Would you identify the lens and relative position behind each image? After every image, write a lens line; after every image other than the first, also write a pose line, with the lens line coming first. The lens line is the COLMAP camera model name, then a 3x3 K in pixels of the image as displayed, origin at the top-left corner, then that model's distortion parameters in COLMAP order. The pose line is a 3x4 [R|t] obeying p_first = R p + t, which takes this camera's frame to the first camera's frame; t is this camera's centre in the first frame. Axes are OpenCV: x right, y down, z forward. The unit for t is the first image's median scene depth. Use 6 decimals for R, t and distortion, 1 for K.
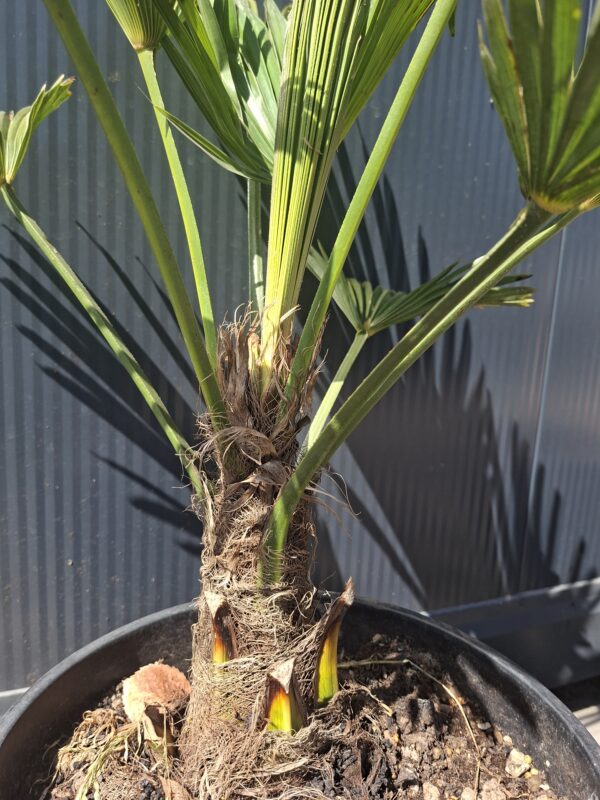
lens RADIAL K [[573.5, 0, 303.4], [0, 573.5, 402.1], [0, 0, 1]] dist [0.044052, -0.090225]
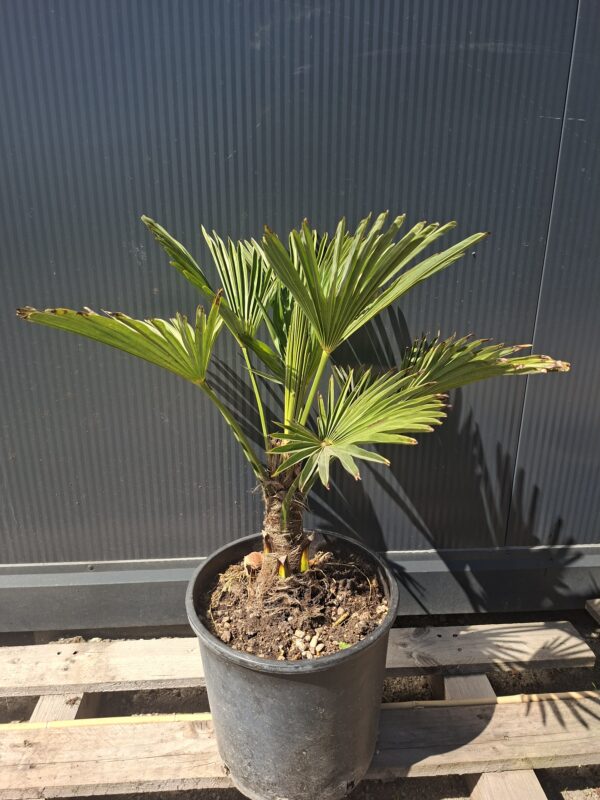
lens RADIAL K [[573.5, 0, 303.4], [0, 573.5, 402.1], [0, 0, 1]] dist [0.044052, -0.090225]
pose [[0.942516, 0.057308, -0.329210, 0.779074], [-0.009903, 0.989542, 0.143906, -0.605955], [0.334014, -0.132373, 0.933227, -1.295199]]
